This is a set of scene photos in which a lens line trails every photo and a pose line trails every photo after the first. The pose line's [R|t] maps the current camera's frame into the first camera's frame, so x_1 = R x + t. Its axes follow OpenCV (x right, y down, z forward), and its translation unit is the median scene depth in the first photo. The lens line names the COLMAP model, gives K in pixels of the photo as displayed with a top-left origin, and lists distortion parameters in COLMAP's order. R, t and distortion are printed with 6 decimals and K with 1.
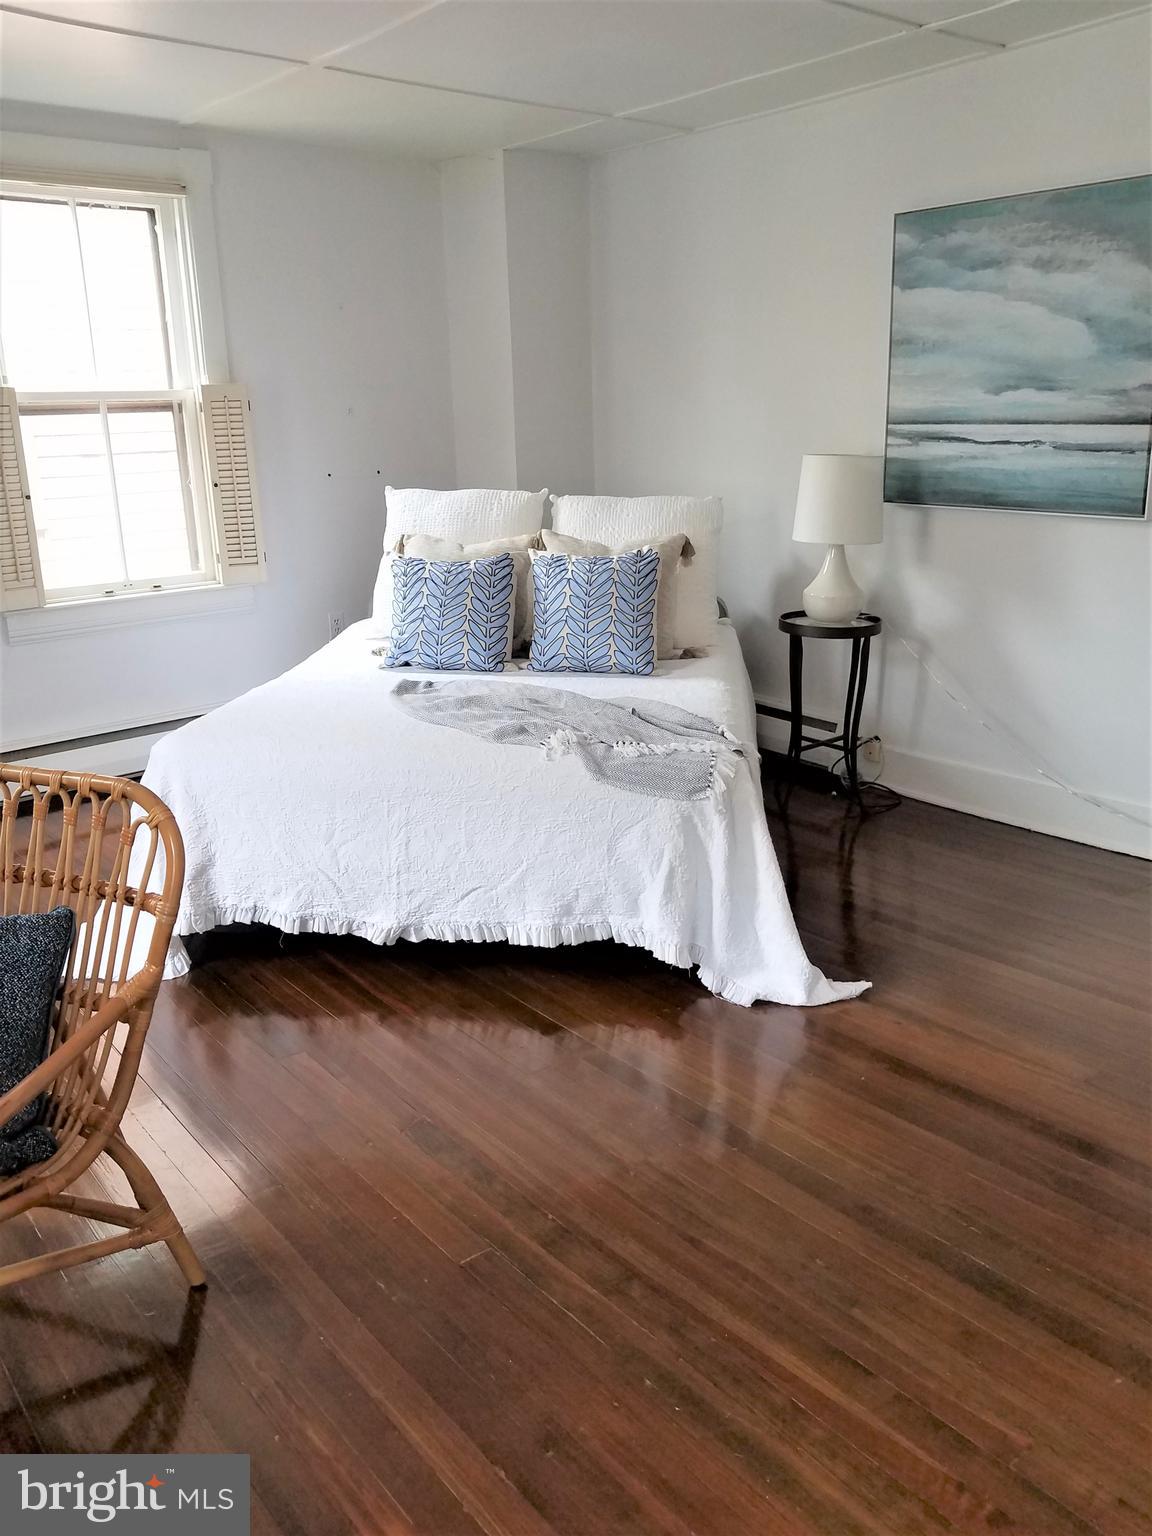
lens RADIAL K [[1197.8, 0, 576.0], [0, 1197.8, 768.0], [0, 0, 1]] dist [-0.007142, -0.003486]
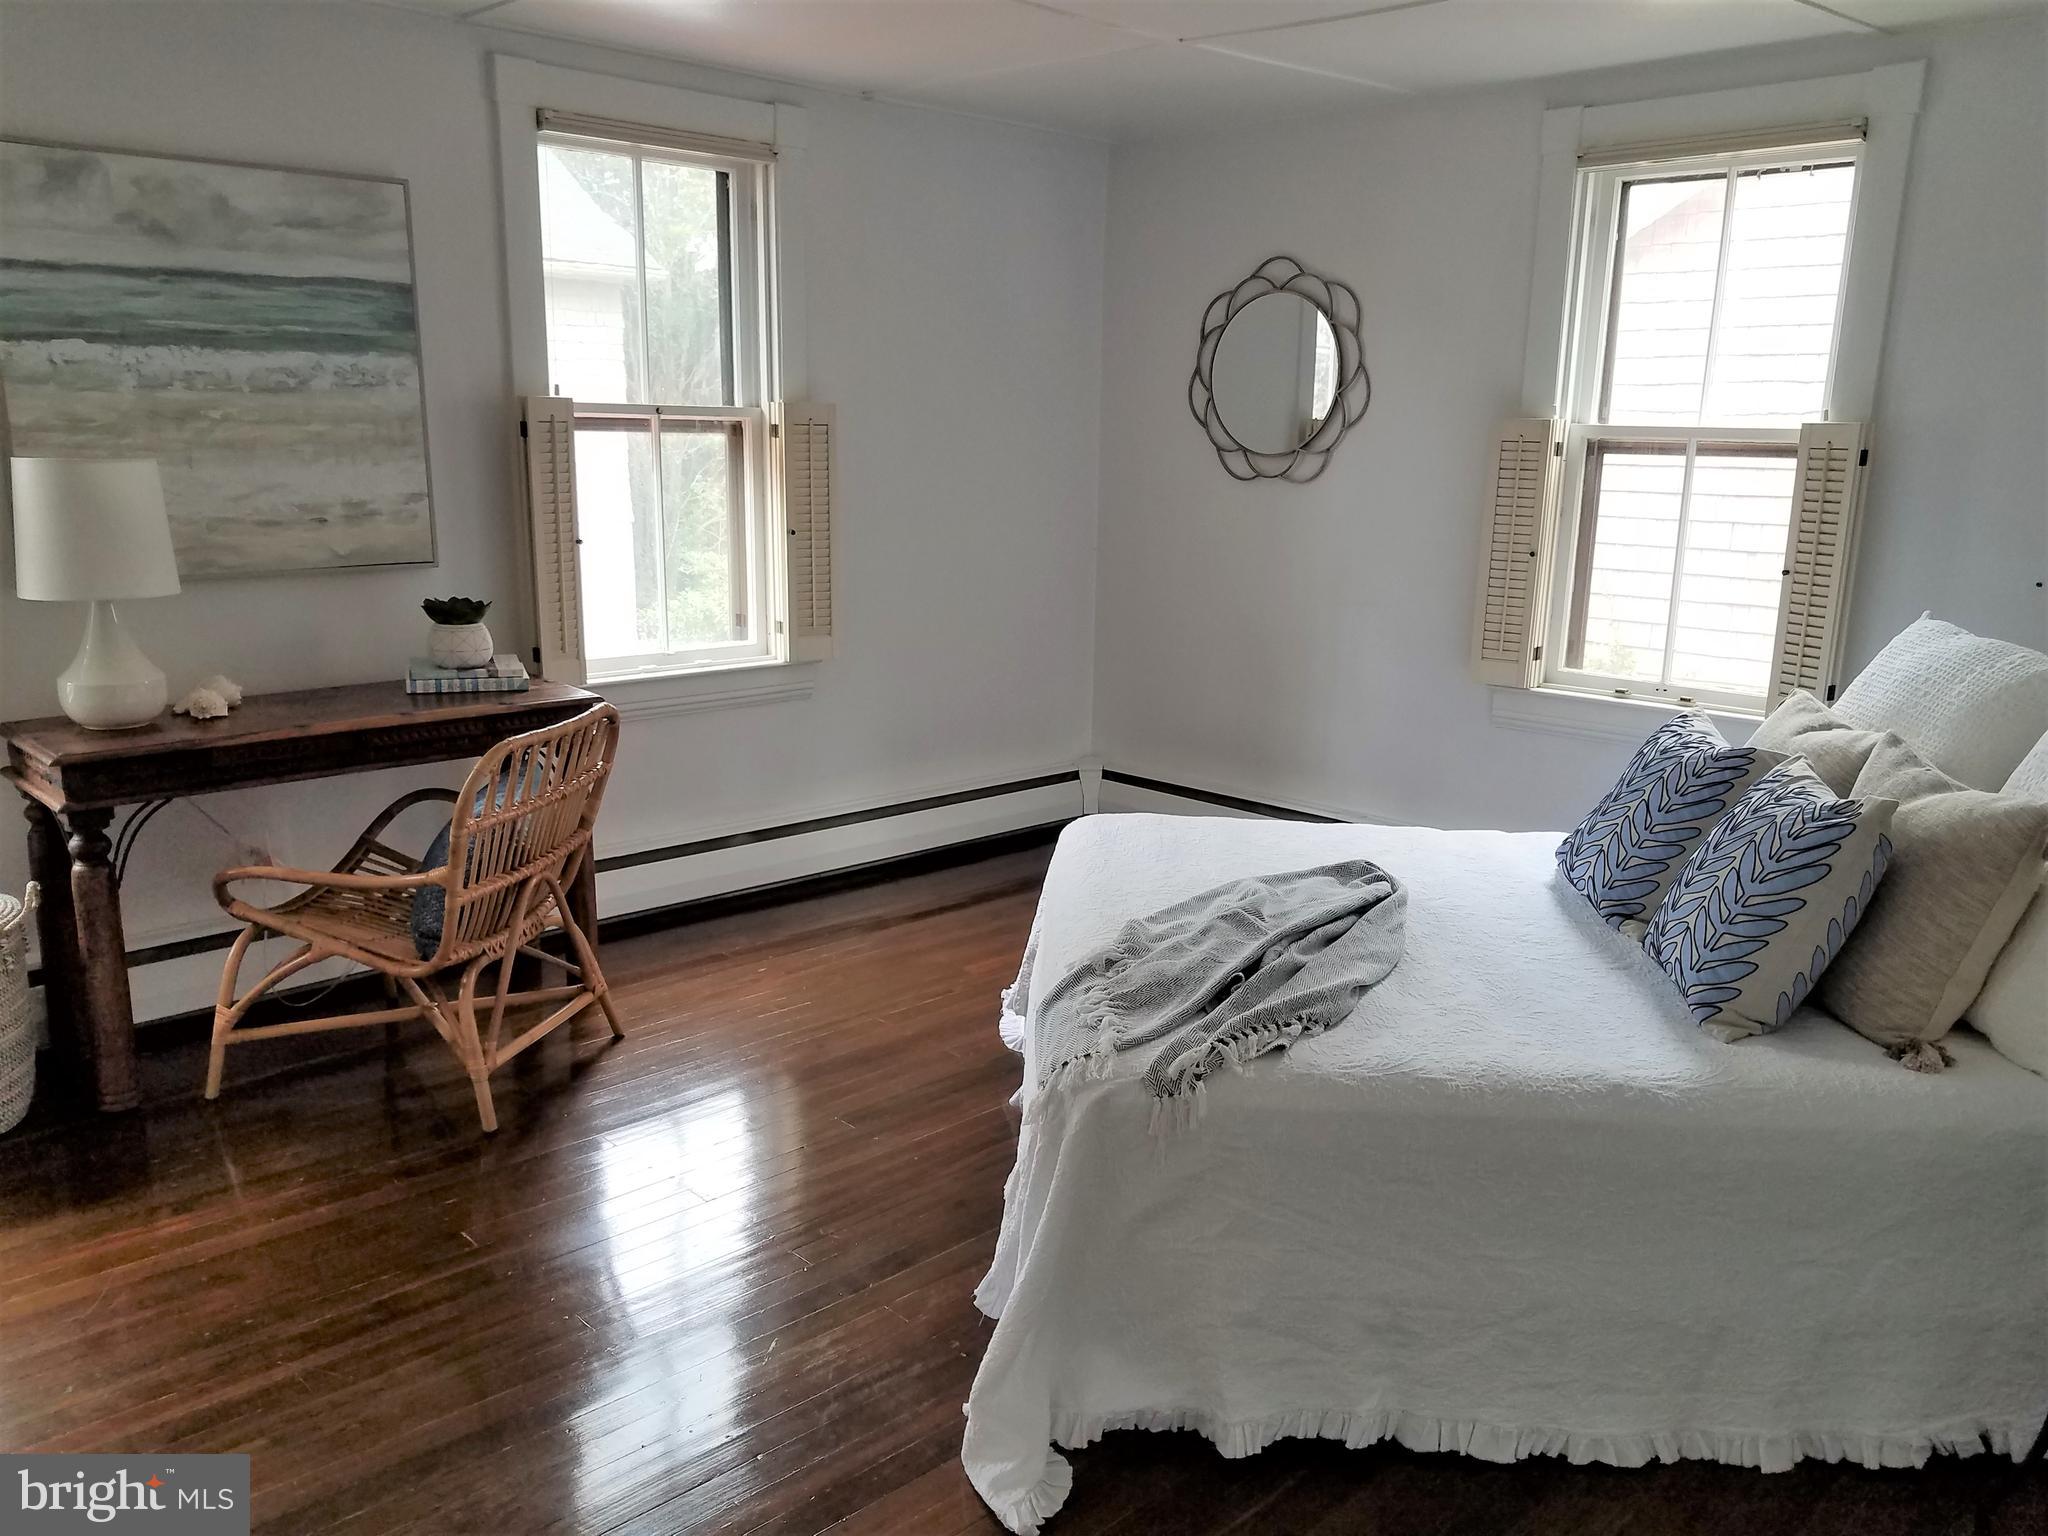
lens RADIAL K [[1661.8, 0, 1024.0], [0, 1661.8, 768.0], [0, 0, 1]] dist [0.005366, 0.000621]
pose [[0.074911, 0.238253, -0.968310, 0.683917], [-0.286604, 0.935211, 0.207937, -0.240628], [0.955116, 0.261945, 0.138342, 0.589065]]
